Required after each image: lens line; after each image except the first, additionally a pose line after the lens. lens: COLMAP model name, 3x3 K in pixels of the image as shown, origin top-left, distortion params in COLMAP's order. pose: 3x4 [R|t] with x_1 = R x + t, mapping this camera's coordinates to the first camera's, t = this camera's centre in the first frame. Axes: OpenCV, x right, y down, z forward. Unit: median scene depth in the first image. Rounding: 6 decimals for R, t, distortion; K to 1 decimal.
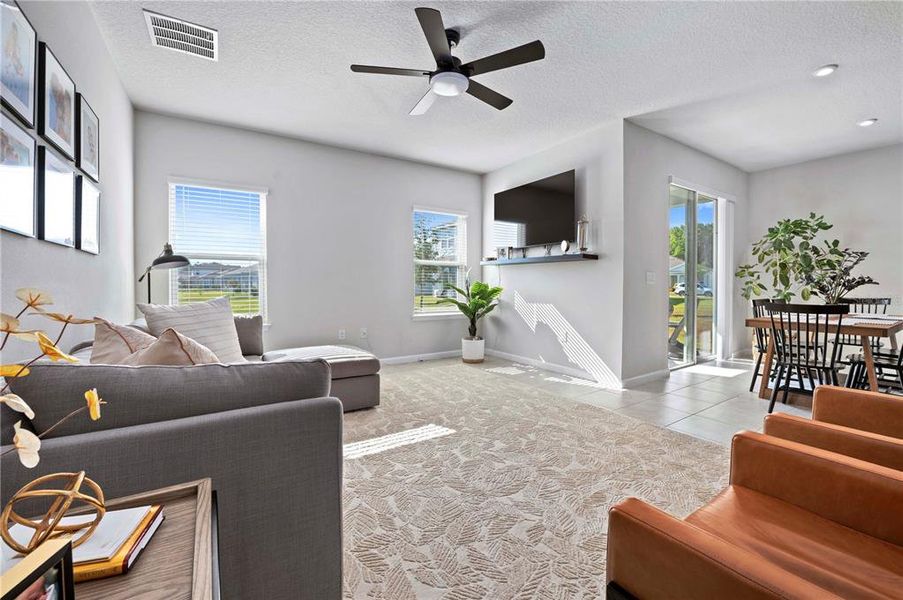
lens RADIAL K [[376.3, 0, 456.7], [0, 376.3, 292.3], [0, 0, 1]] dist [-0.017171, 0.000000]
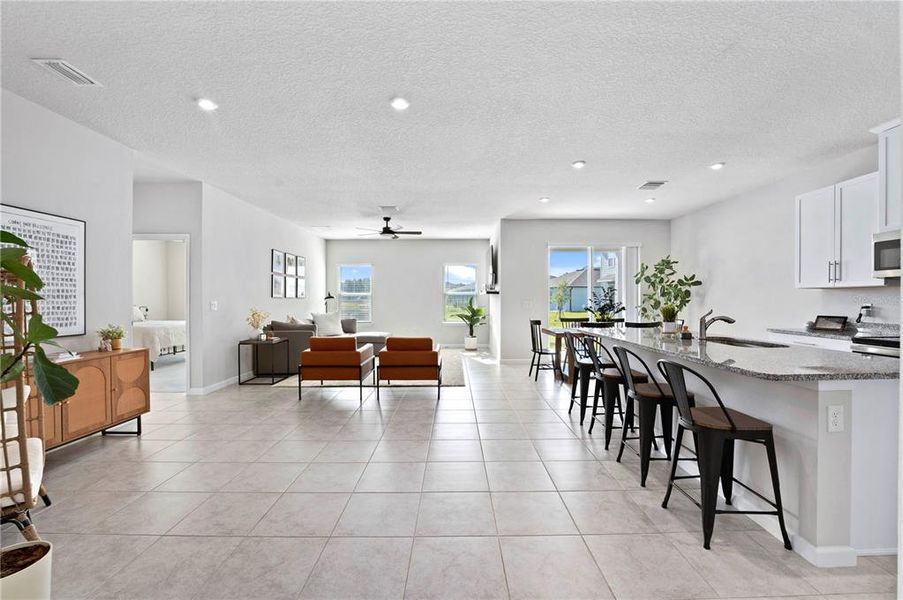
lens RADIAL K [[376.3, 0, 456.2], [0, 376.3, 302.4], [0, 0, 1]] dist [-0.017171, 0.000000]
pose [[0.832899, 0.001155, -0.553424, 1.166022], [-0.008080, 0.999917, -0.010074, -0.025770], [0.553366, 0.012862, 0.832839, -0.612915]]
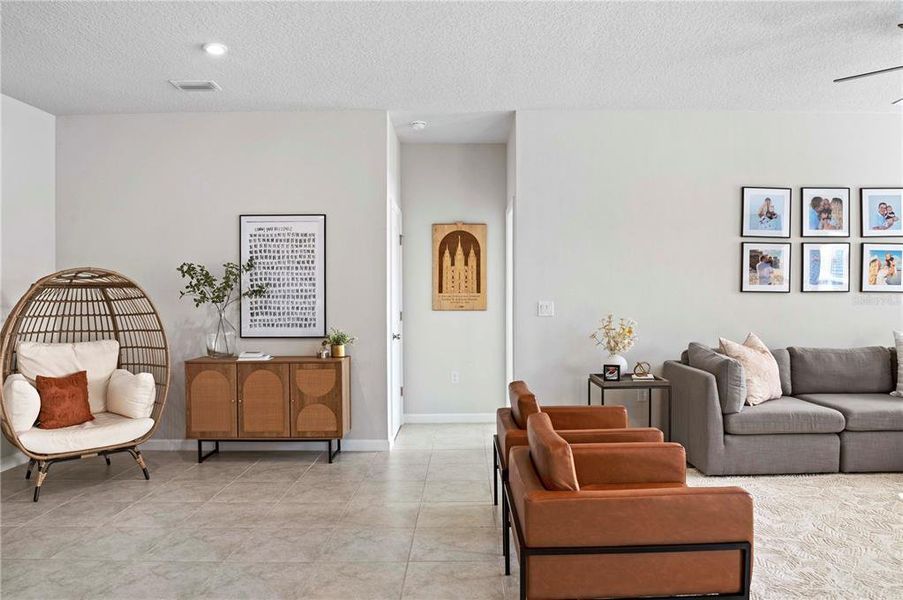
lens RADIAL K [[634.1, 0, 464.2], [0, 634.1, 301.3], [0, 0, 1]] dist [-0.057372, 0.001589]
pose [[-0.553336, 0.007918, -0.832920, 0.962116], [-0.011114, 0.999796, 0.016887, -0.052377], [0.832884, 0.018601, -0.553135, 0.463516]]
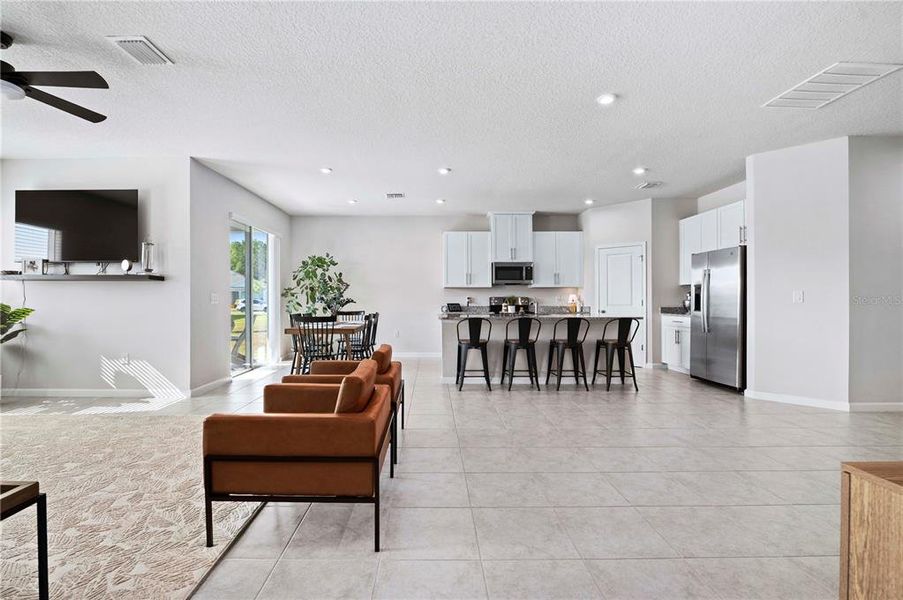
lens RADIAL K [[408.8, 0, 437.0], [0, 408.8, 299.2], [0, 0, 1]] dist [-0.015721, -0.000557]
pose [[0.552559, -0.000111, 0.833474, -0.143501], [0.019293, 0.999734, -0.012657, -0.006050], [-0.833250, 0.023074, 0.552414, -0.253497]]
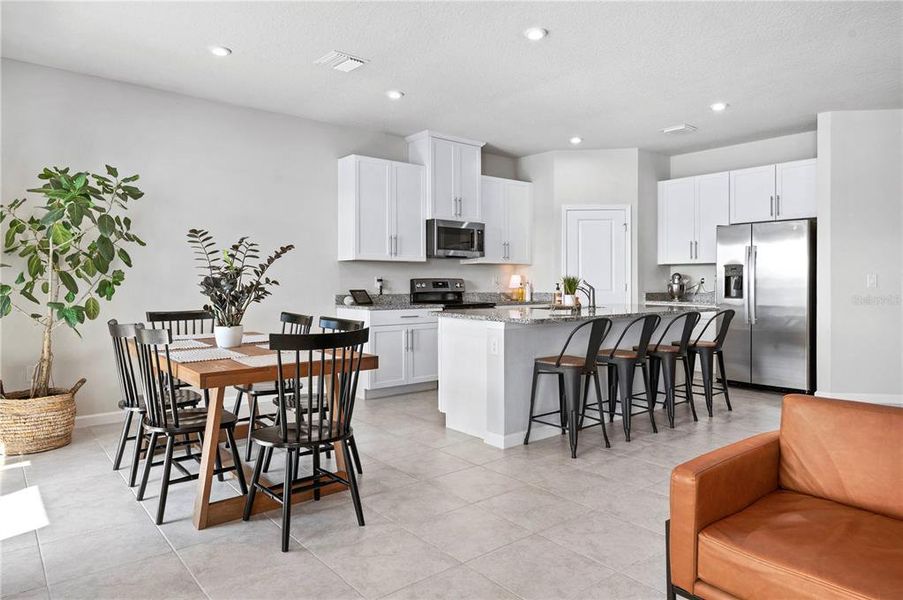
lens RADIAL K [[548.4, 0, 454.9], [0, 548.4, 287.6], [0, 0, 1]] dist [0.001815, 0.003895]
pose [[-0.083451, -0.016562, 0.996374, 0.068563], [0.019630, 0.999641, 0.018260, -0.033219], [-0.996319, 0.021082, -0.083096, 0.584320]]
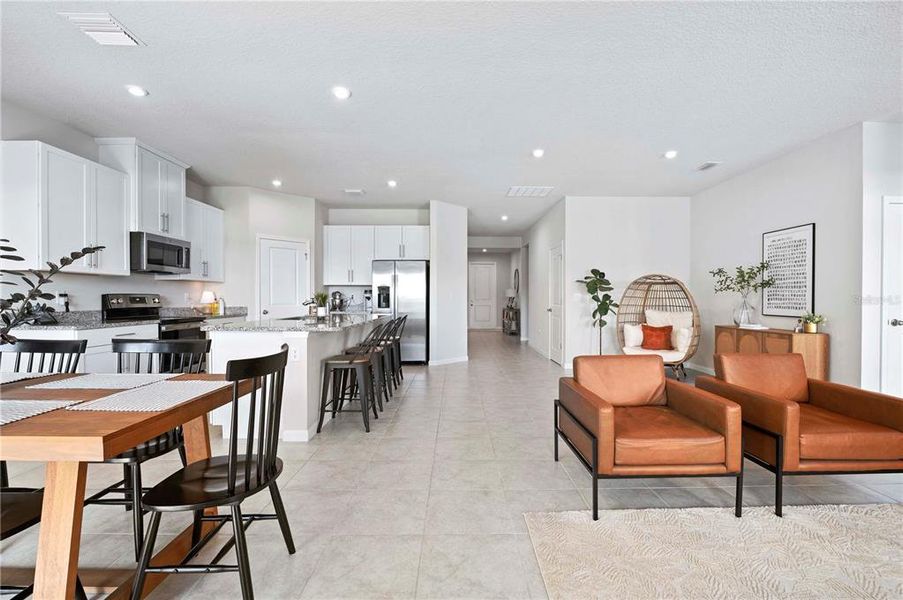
lens RADIAL K [[387.6, 0, 447.9], [0, 387.6, 301.6], [0, 0, 1]] dist [-0.007816, 0.000518]
pose [[-0.818464, -0.010614, 0.574460, 0.311008], [0.007161, 0.999563, 0.028671, -0.034713], [-0.574513, 0.027580, -0.818031, 0.866196]]
